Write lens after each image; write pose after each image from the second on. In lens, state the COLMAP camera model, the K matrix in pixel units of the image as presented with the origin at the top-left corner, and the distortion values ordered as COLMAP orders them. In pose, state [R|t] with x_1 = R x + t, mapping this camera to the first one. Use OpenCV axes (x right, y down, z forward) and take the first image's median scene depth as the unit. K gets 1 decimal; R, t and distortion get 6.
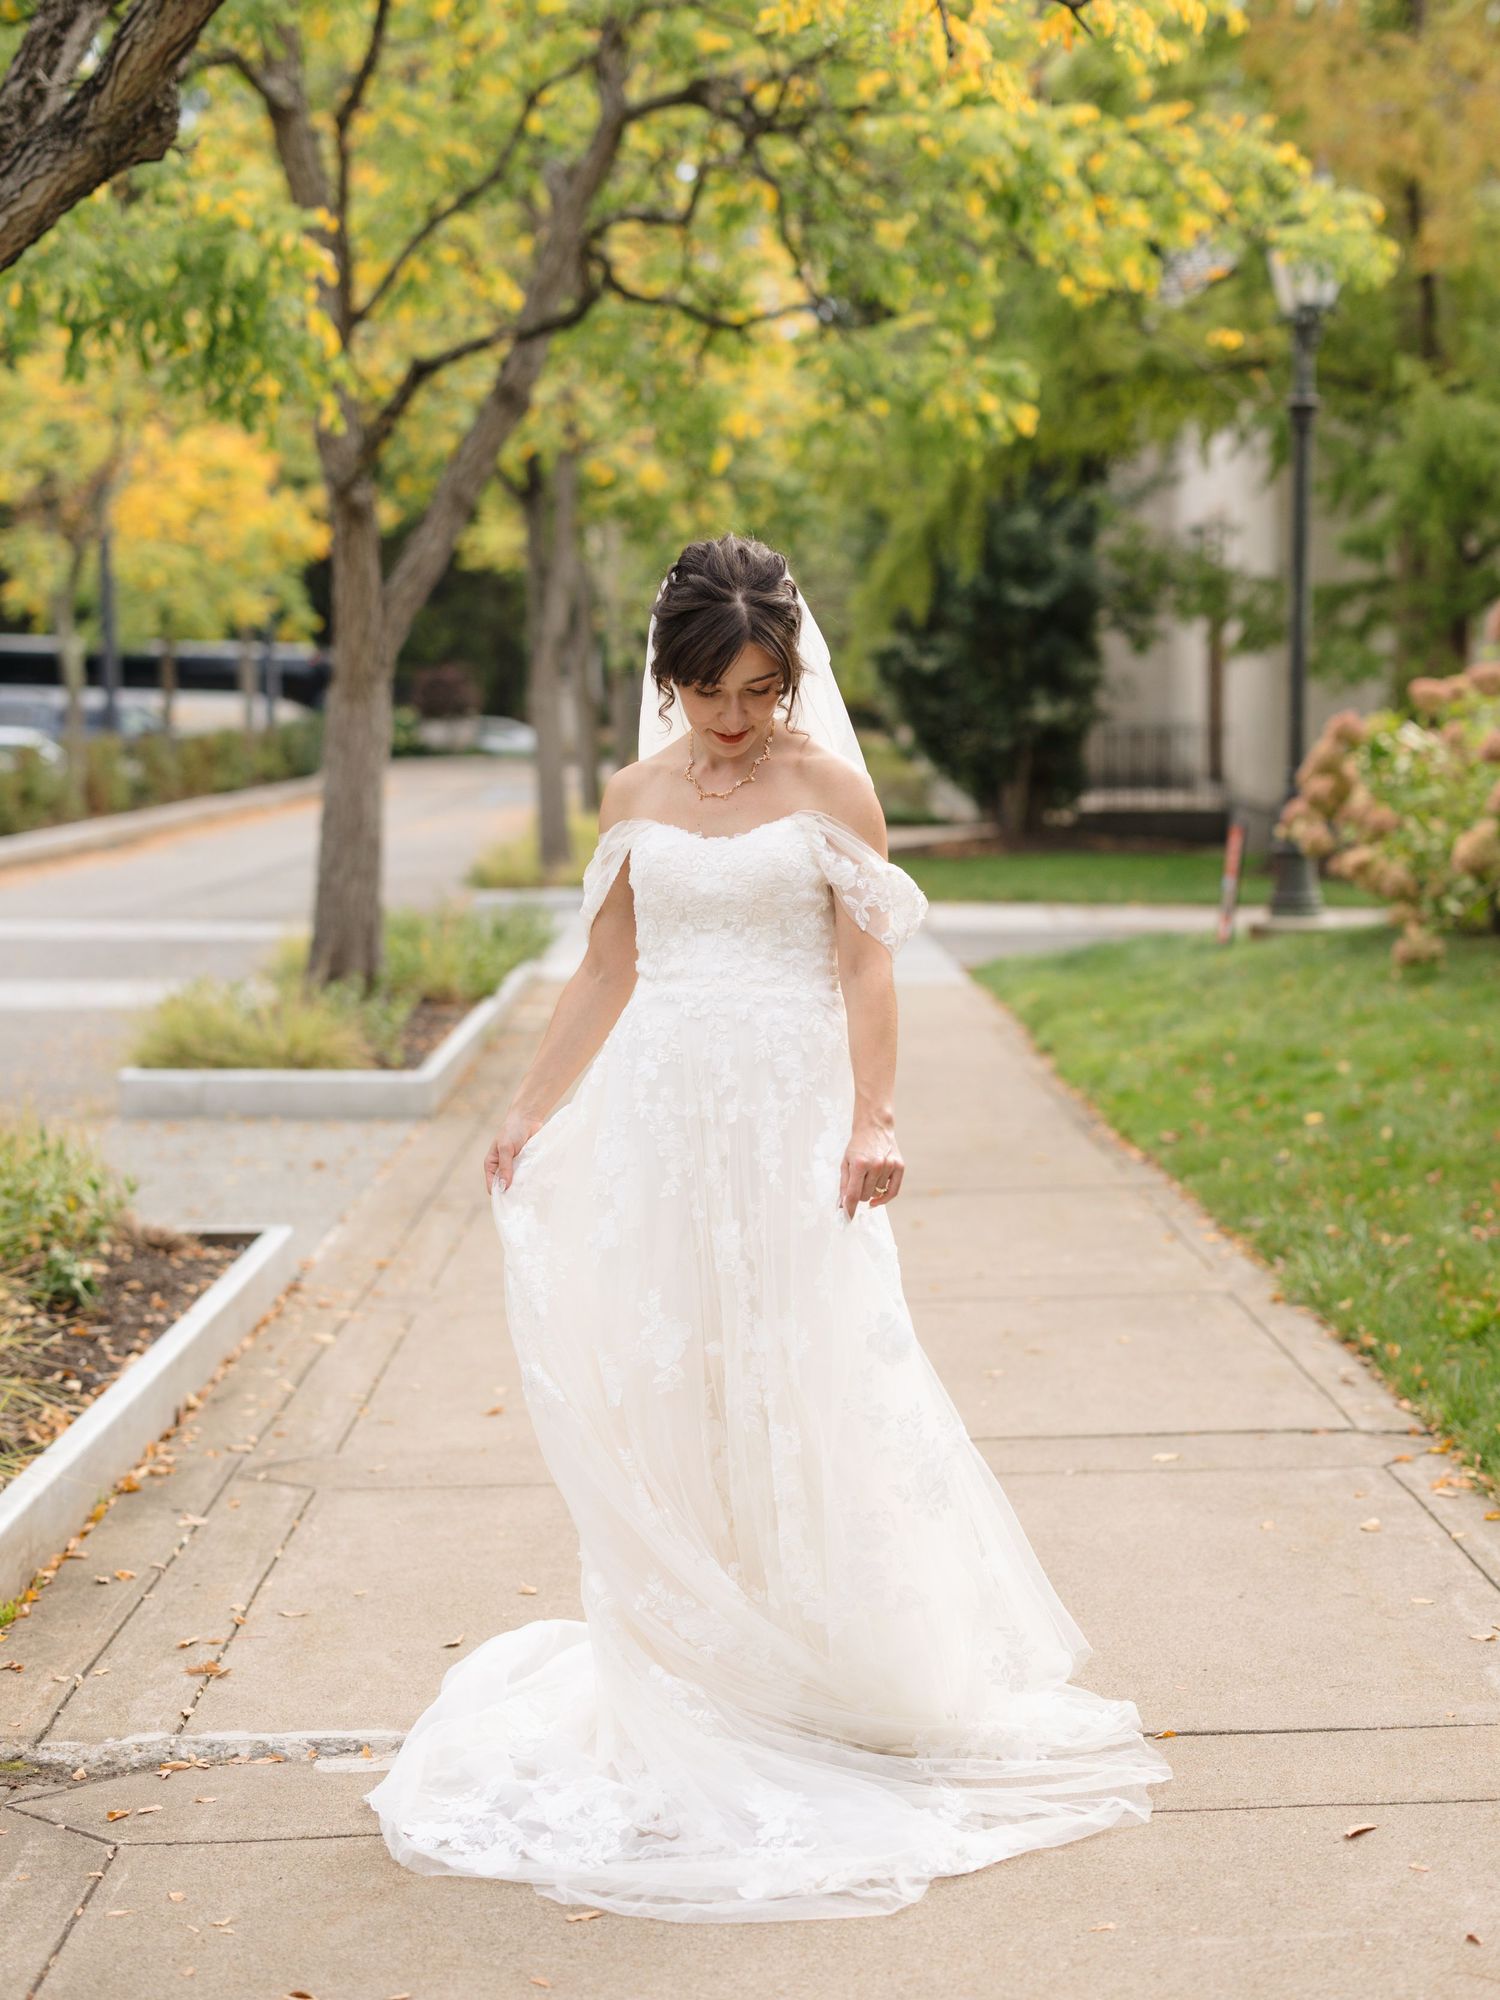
lens RADIAL K [[3265.5, 0, 677.9], [0, 3265.5, 999.1], [0, 0, 1]] dist [0.022629, -0.107661]
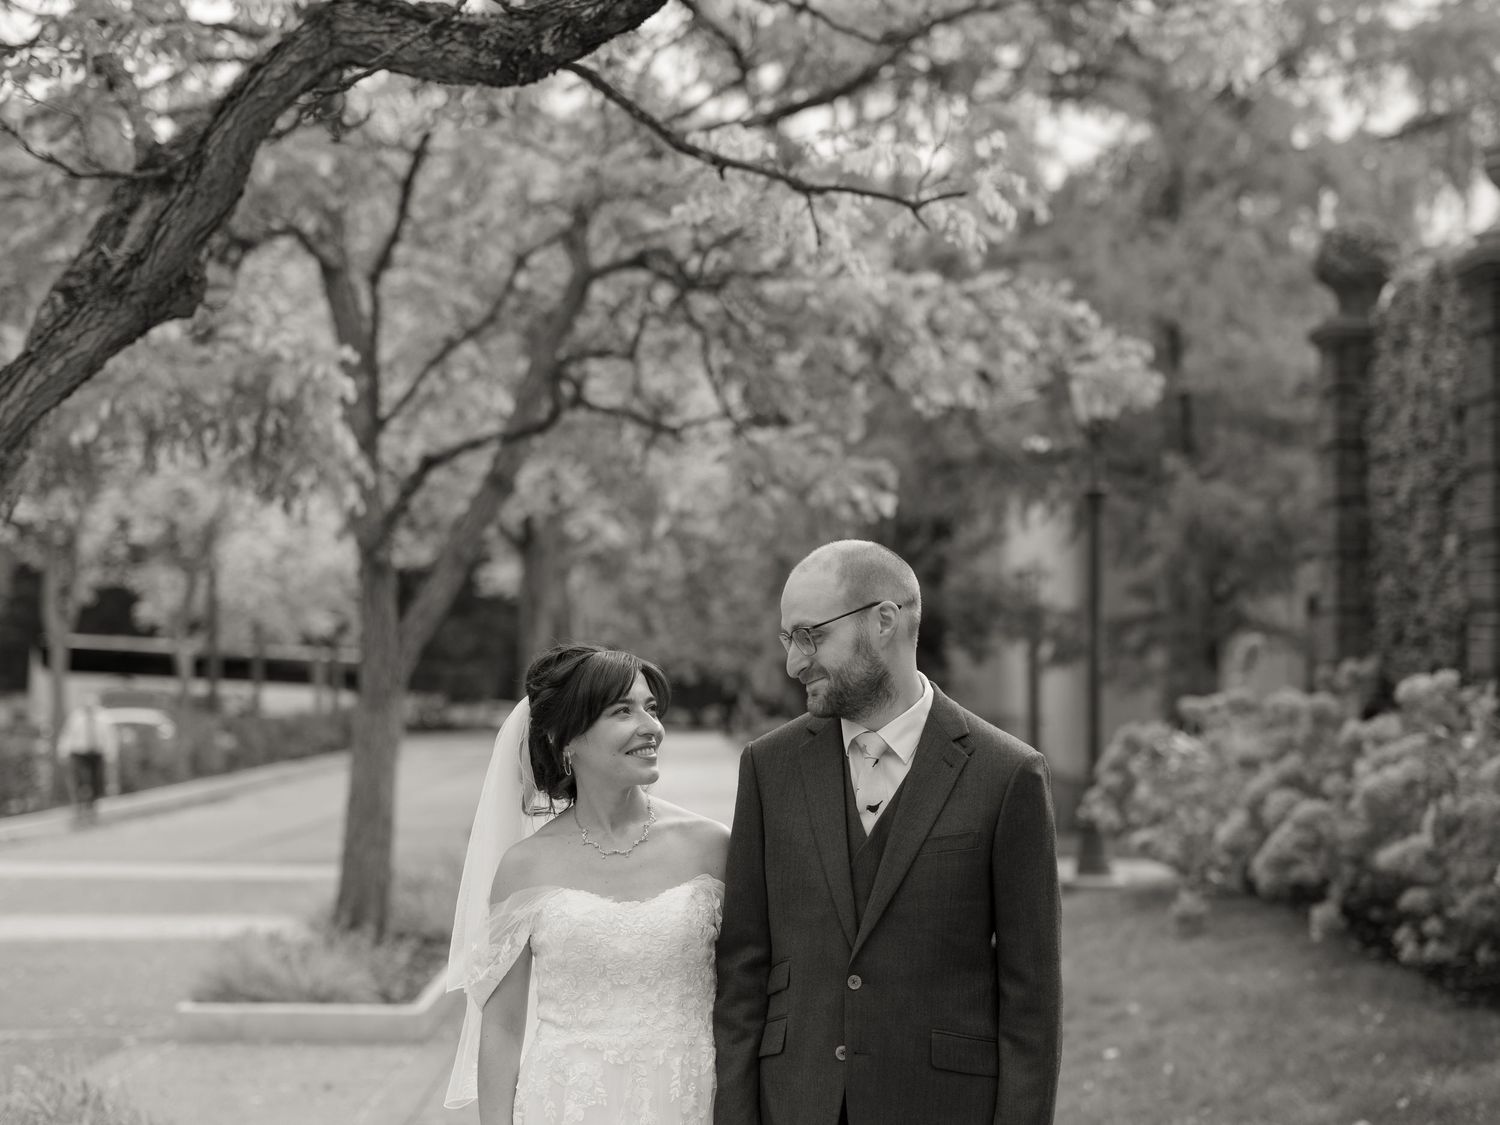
lens RADIAL K [[2103.5, 0, 750.0], [0, 2103.5, 562.5], [0, 0, 1]] dist [0.017544, -0.002511]
pose [[0.999674, 0.009226, 0.023818, 0.030029], [-0.006454, 0.993467, -0.113941, -0.055092], [-0.024713, 0.113750, 0.993202, 0.153212]]
